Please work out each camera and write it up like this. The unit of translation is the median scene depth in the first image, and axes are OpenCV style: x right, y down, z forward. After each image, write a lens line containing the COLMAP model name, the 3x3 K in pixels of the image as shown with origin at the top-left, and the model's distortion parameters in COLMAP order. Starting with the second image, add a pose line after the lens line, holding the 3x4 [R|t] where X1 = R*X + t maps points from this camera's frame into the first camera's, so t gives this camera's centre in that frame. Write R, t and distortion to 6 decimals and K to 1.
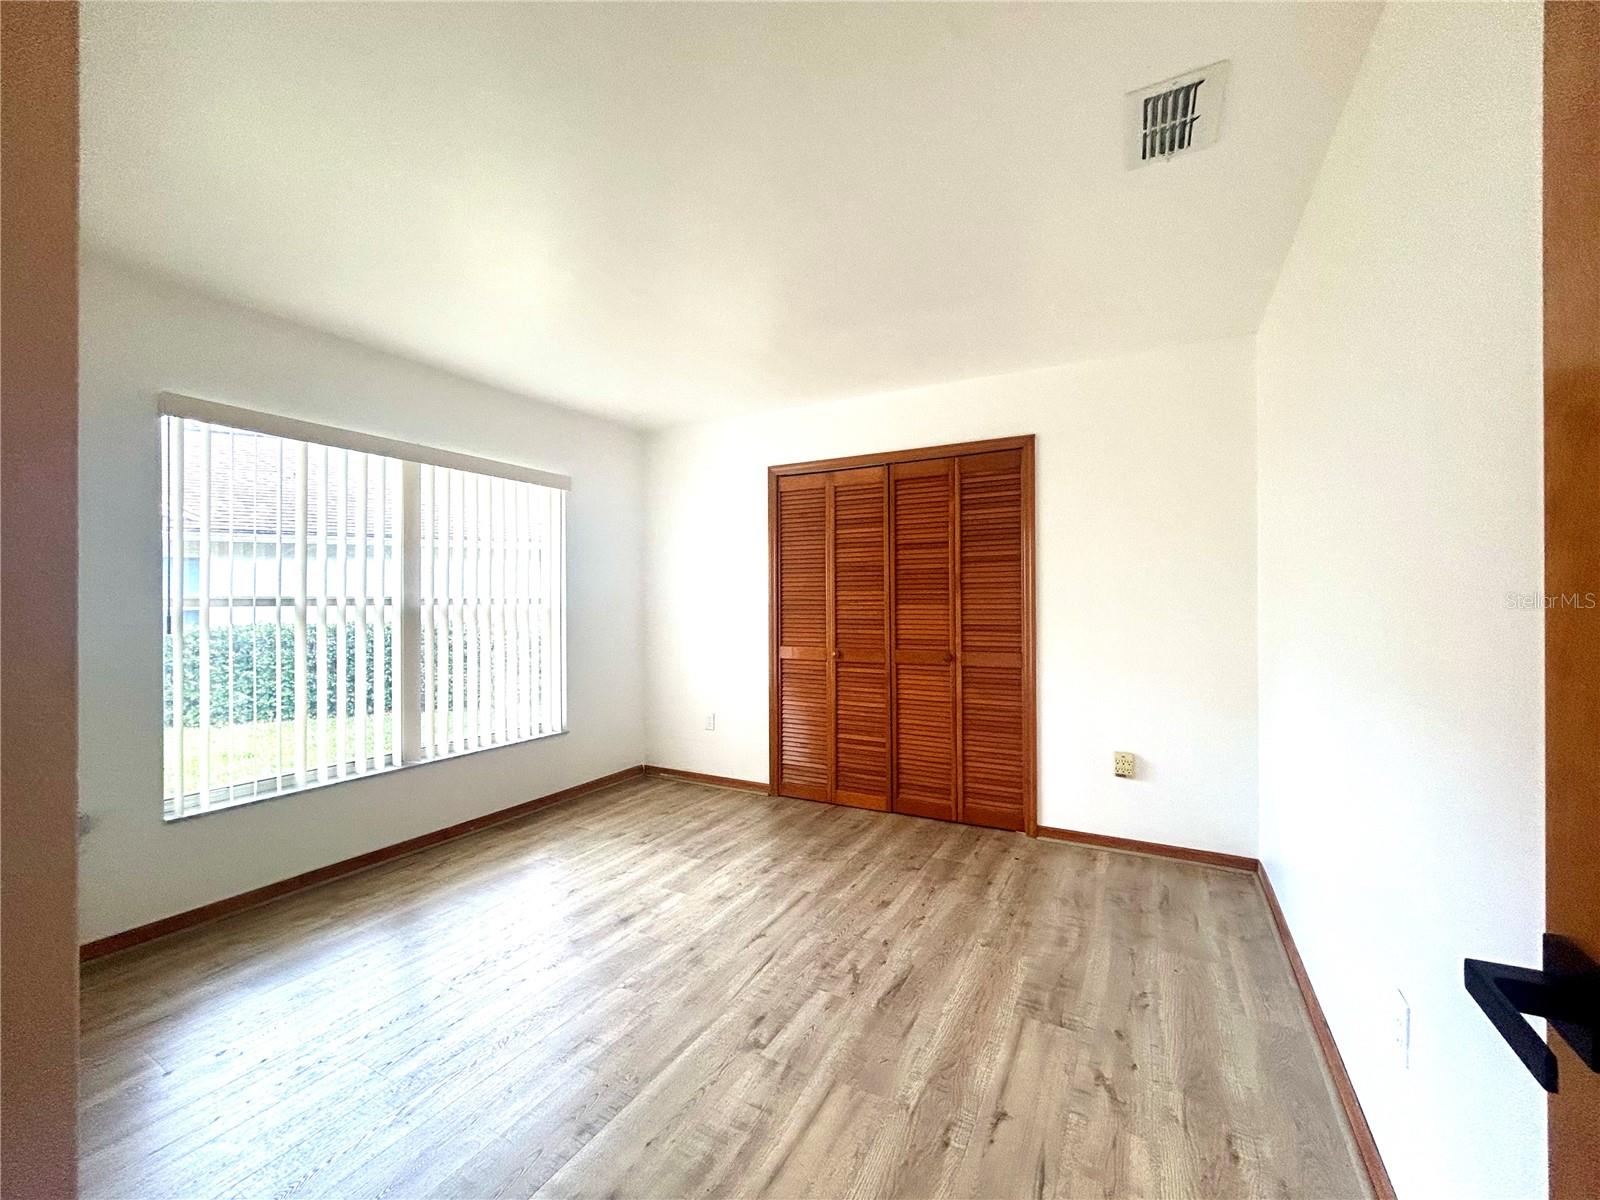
lens RADIAL K [[645.1, 0, 799.9], [0, 645.1, 599.2], [0, 0, 1]] dist [-0.001153, 0.001005]
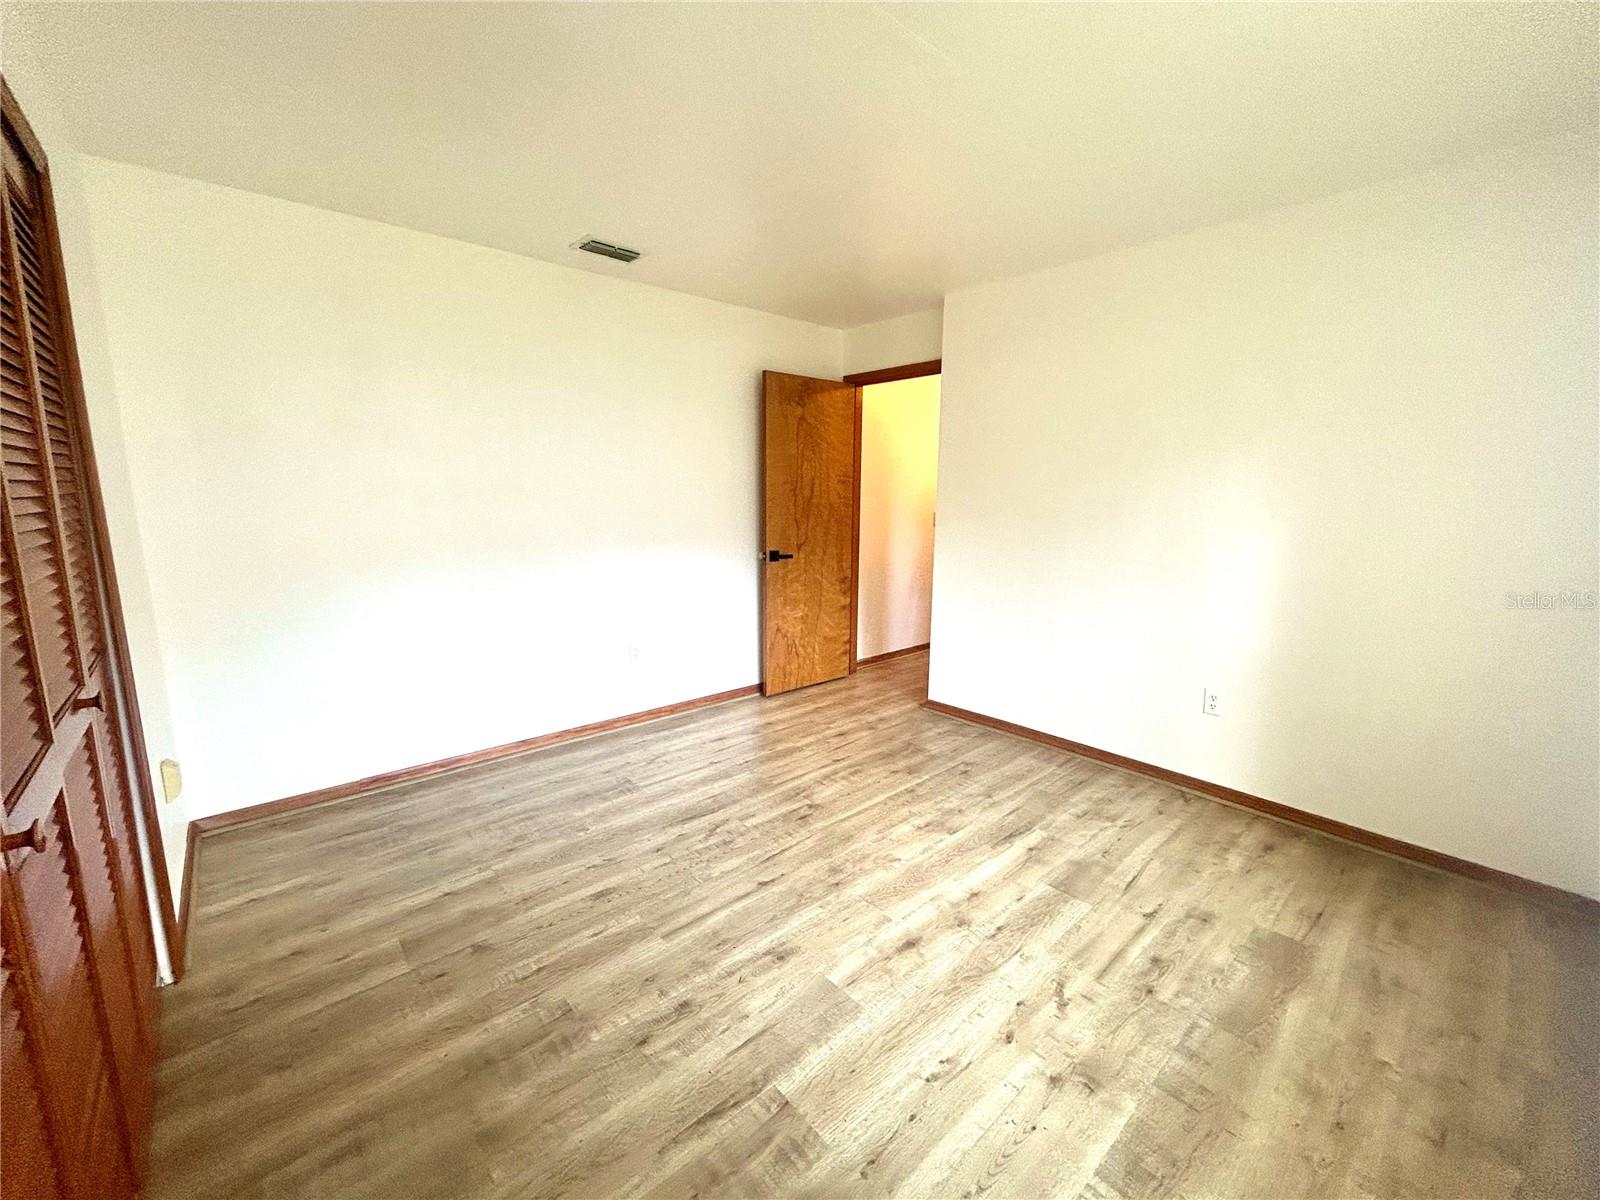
lens RADIAL K [[645.1, 0, 800.4], [0, 645.1, 596.8], [0, 0, 1]] dist [-0.001153, 0.001005]
pose [[-0.940561, -0.058673, 0.334519, -0.378202], [-0.003601, 0.986632, 0.162925, -0.042918], [-0.339607, 0.152036, -0.928198, 1.684421]]
